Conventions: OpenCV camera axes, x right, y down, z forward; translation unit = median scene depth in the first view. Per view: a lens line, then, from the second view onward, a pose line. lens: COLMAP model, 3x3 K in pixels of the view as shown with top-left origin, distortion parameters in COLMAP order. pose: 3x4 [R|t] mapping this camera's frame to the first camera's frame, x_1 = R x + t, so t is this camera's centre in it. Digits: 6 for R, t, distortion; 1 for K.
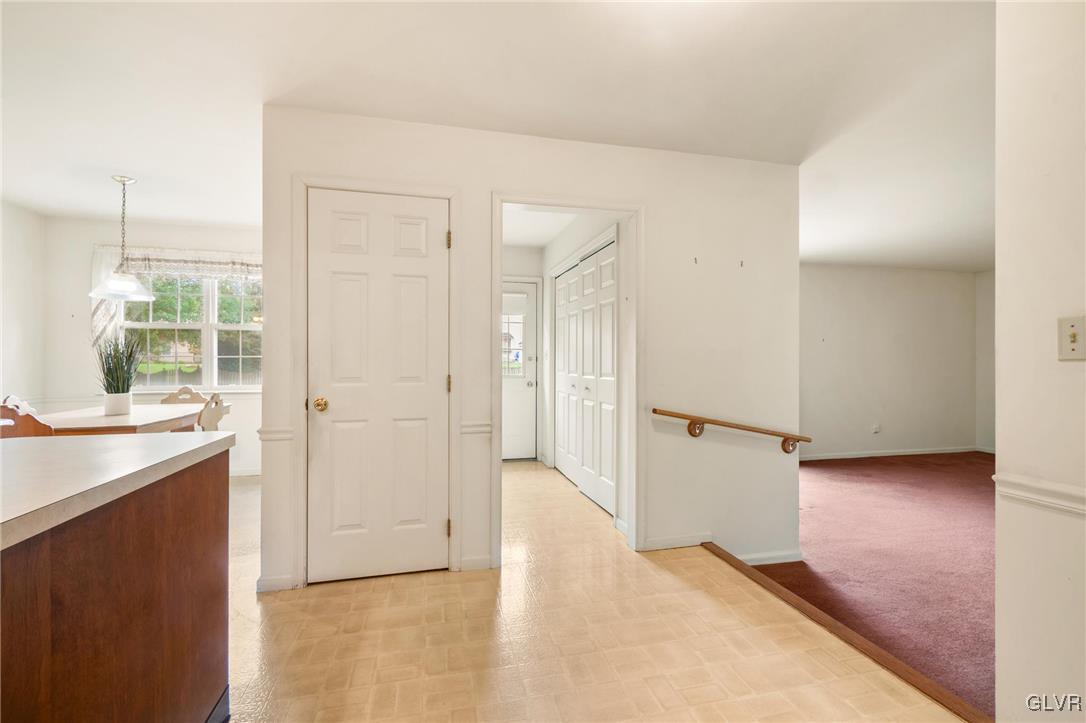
lens RADIAL K [[487.8, 0, 543.0], [0, 487.8, 362.2], [0, 0, 1]] dist [0.008855, -0.003938]
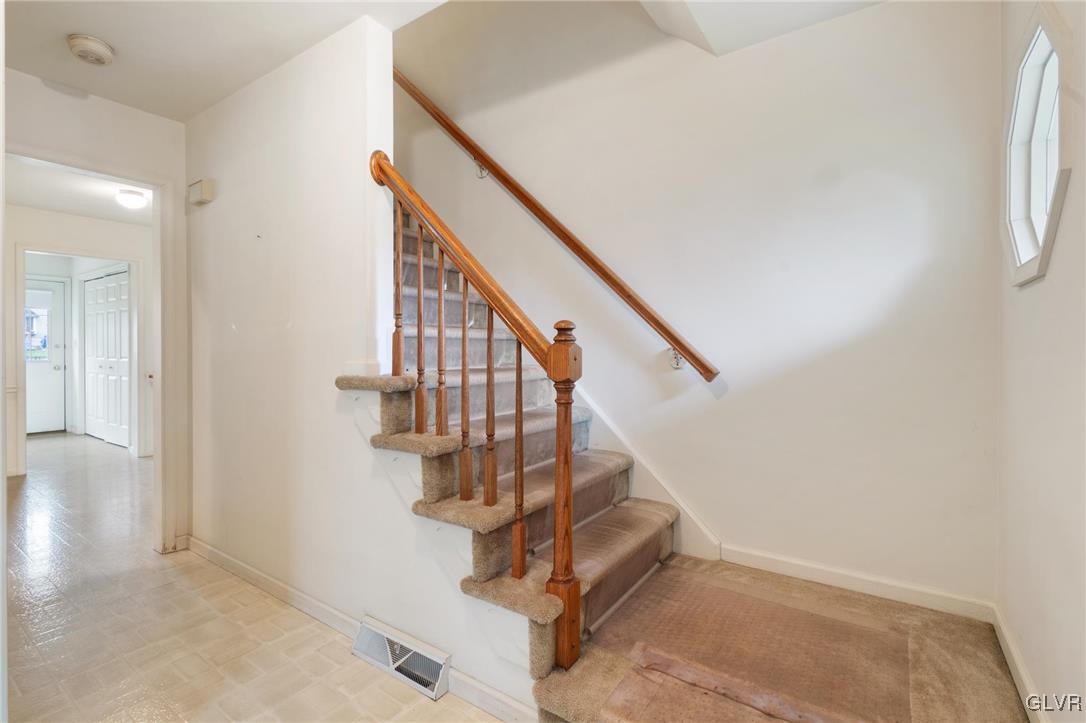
lens RADIAL K [[487.8, 0, 538.7], [0, 487.8, 355.2], [0, 0, 1]] dist [0.008855, -0.003938]
pose [[0.742400, -0.007650, 0.669913, 0.048426], [0.000319, 0.999939, 0.011065, 0.001772], [-0.669957, -0.008001, 0.742357, -0.723026]]
